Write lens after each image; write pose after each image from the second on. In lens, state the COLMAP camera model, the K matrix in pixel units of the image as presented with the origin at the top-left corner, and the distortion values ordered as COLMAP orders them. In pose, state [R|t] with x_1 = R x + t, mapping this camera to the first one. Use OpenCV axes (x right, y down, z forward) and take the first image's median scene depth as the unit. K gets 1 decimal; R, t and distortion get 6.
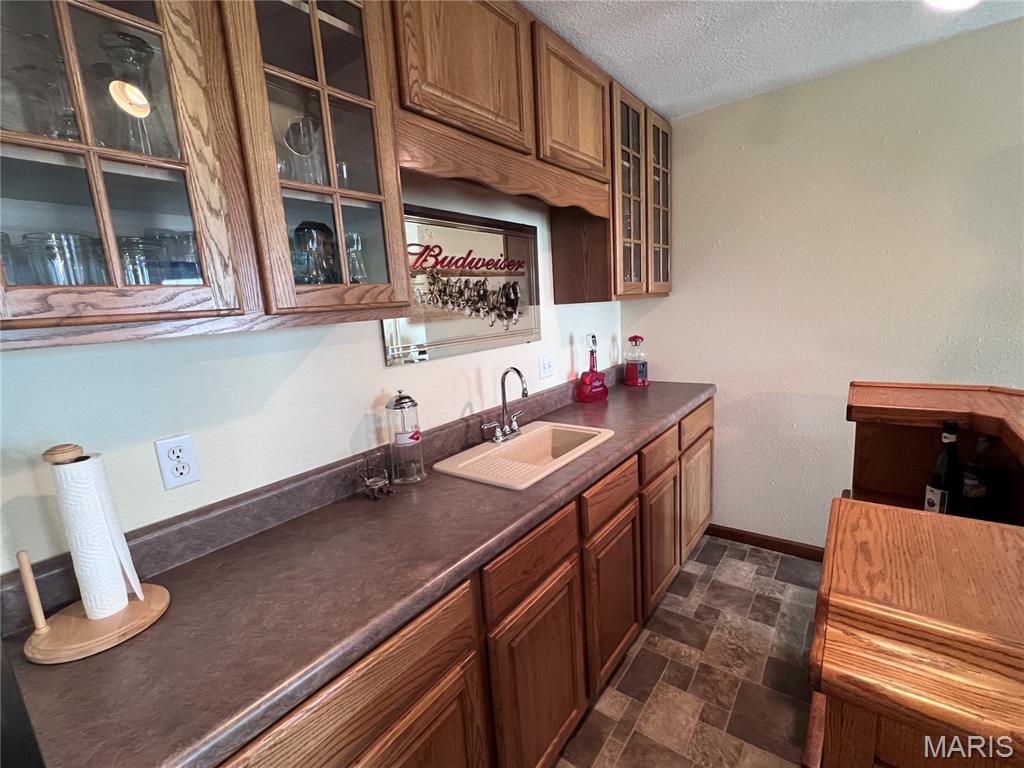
lens RADIAL K [[459.2, 0, 513.9], [0, 459.2, 386.2], [0, 0, 1]] dist [-0.000806, -0.000005]
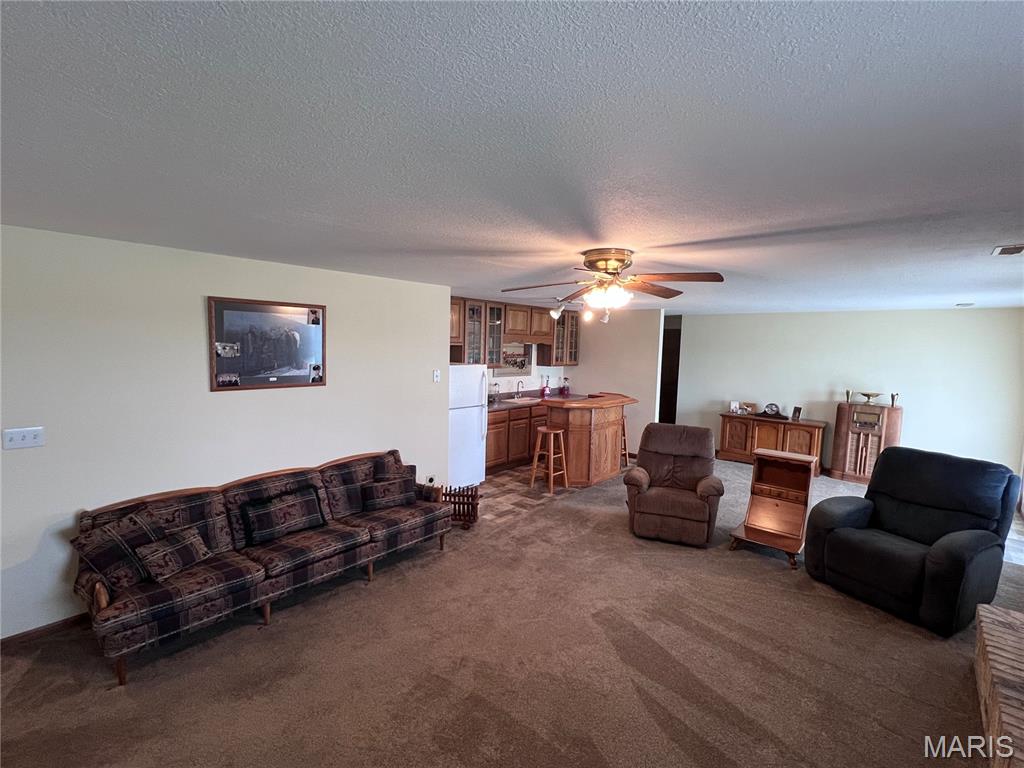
lens RADIAL K [[459.2, 0, 514.5], [0, 459.2, 383.4], [0, 0, 1]] dist [-0.000806, -0.000005]
pose [[0.992064, 0.103165, -0.071875, 0.199667], [-0.108290, 0.991547, -0.071473, 0.230809], [0.063894, 0.078690, 0.994849, -2.586055]]
